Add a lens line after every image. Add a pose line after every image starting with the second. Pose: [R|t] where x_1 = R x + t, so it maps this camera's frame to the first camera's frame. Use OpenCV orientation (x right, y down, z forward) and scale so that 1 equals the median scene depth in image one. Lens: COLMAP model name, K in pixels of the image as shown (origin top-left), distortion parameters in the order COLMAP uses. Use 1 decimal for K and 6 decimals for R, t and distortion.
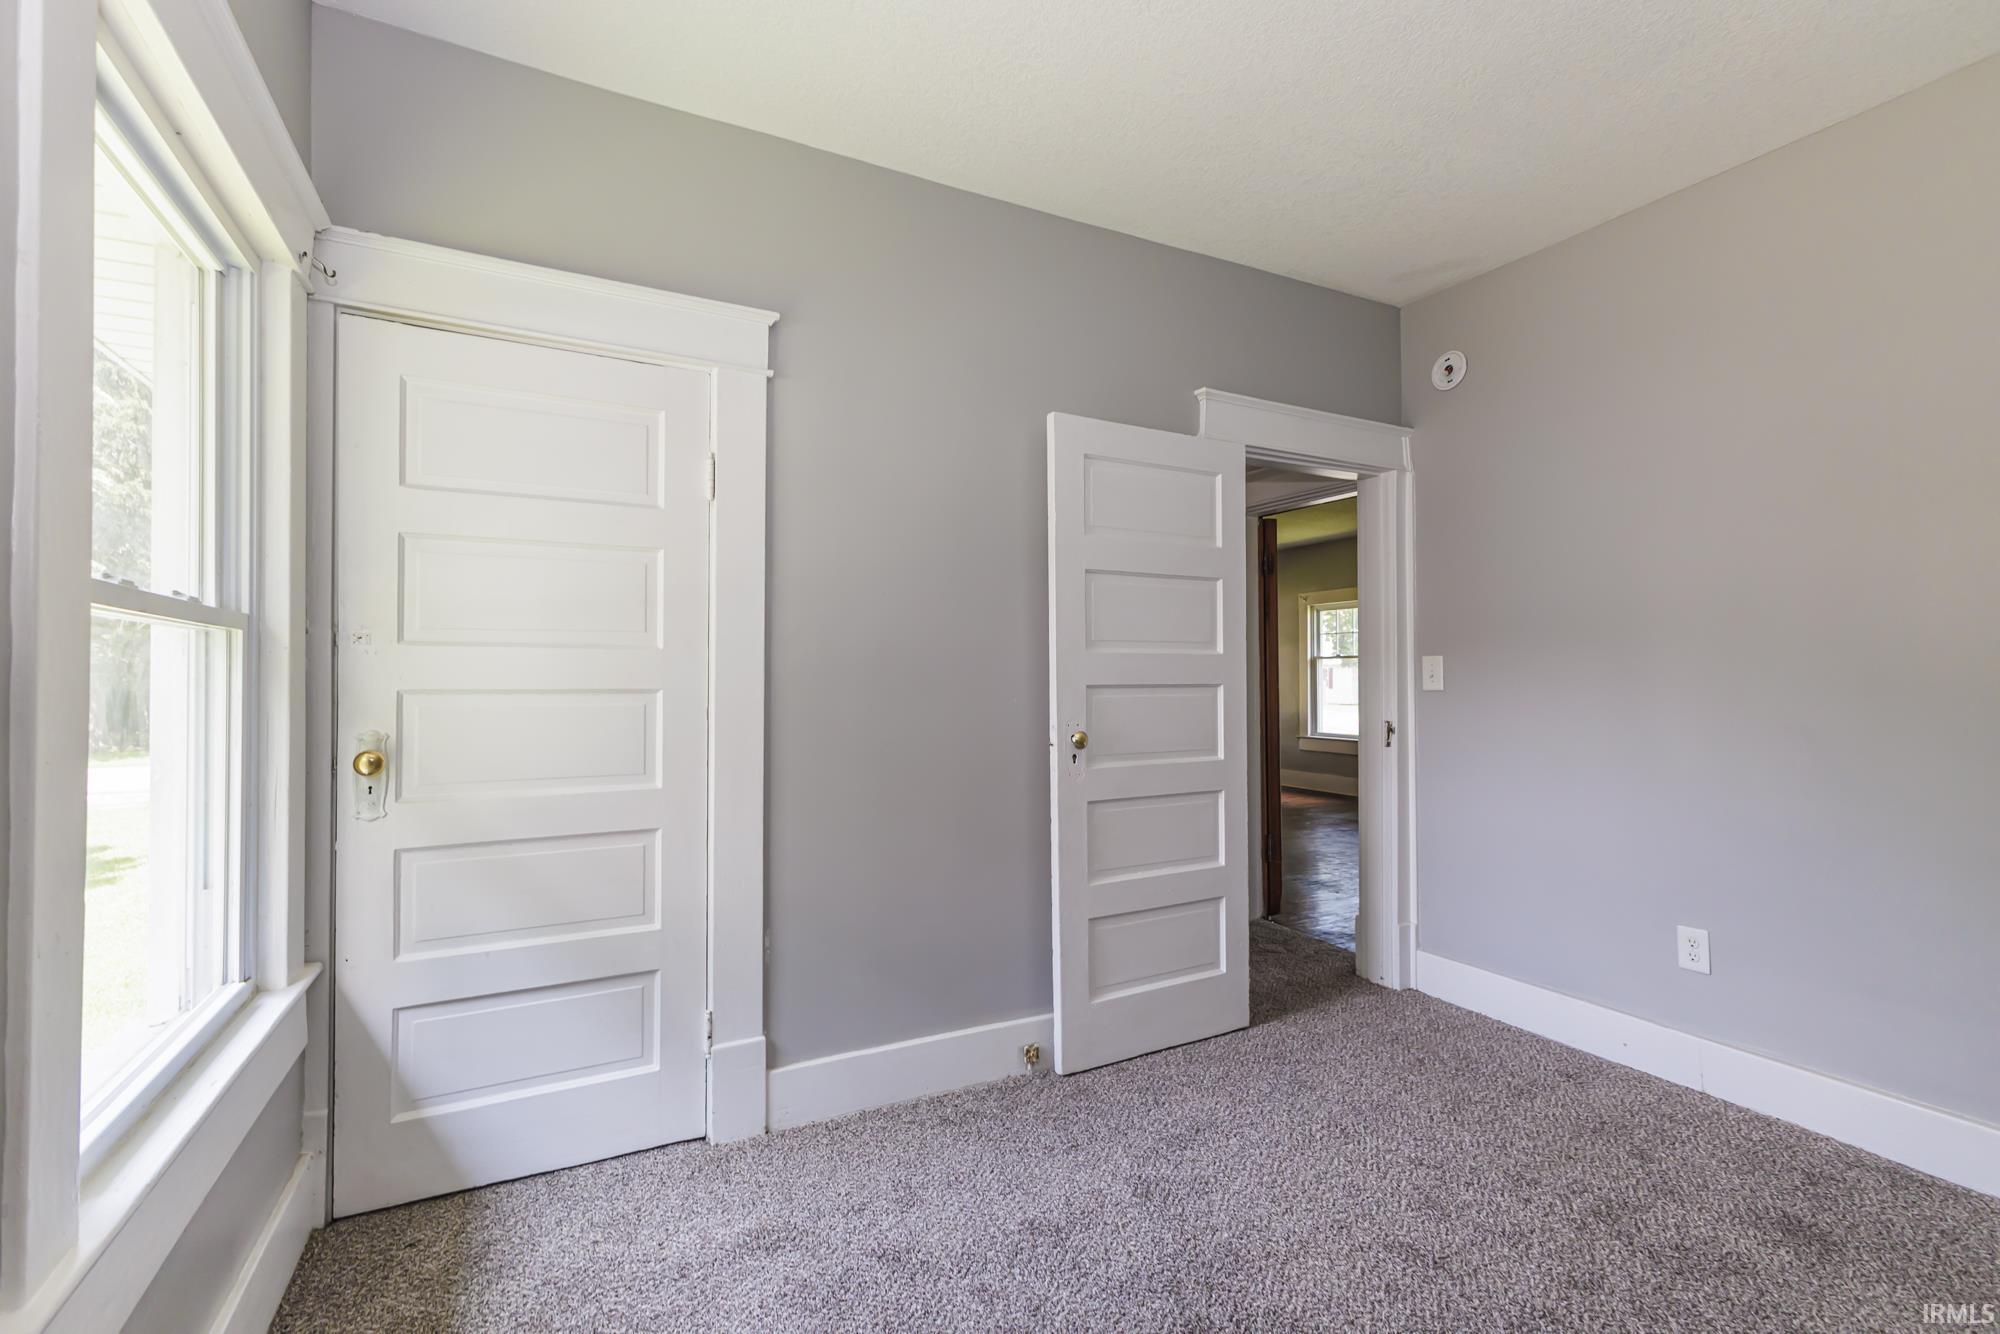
lens RADIAL K [[898.7, 0, 1000.0], [0, 898.7, 667.0], [0, 0, 1]] dist [0.015882, 0.000061]
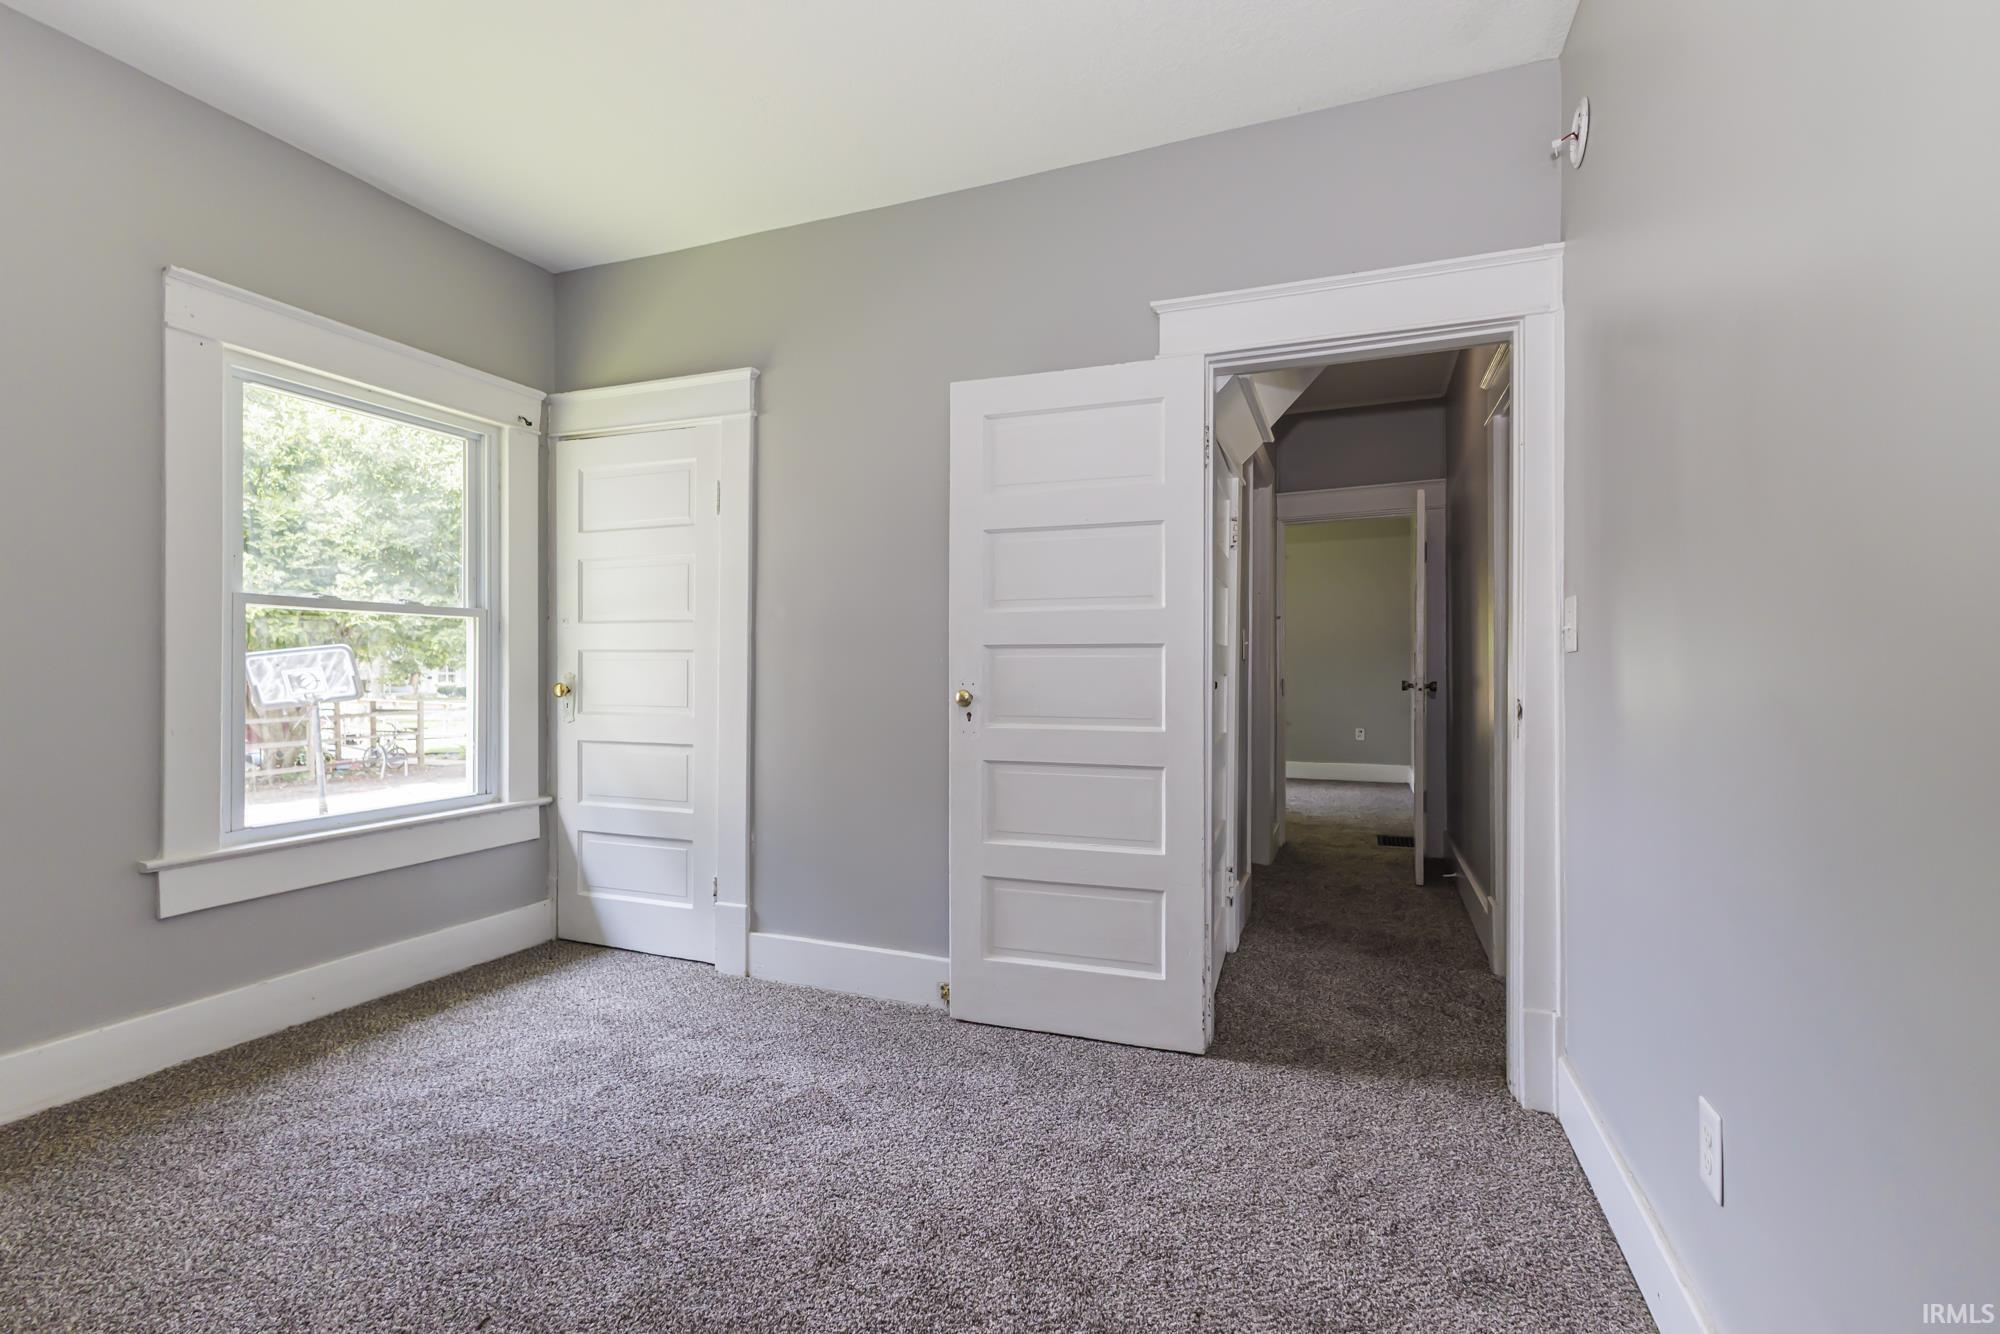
lens RADIAL K [[877.3, 0, 1005.8], [0, 877.3, 660.3], [0, 0, 1]] dist [-0.000929, -0.000104]
pose [[0.657266, 0.000105, -0.753658, 0.995654], [0.011131, 0.999890, 0.009846, 0.032818], [0.753576, -0.014861, 0.657193, 0.438098]]
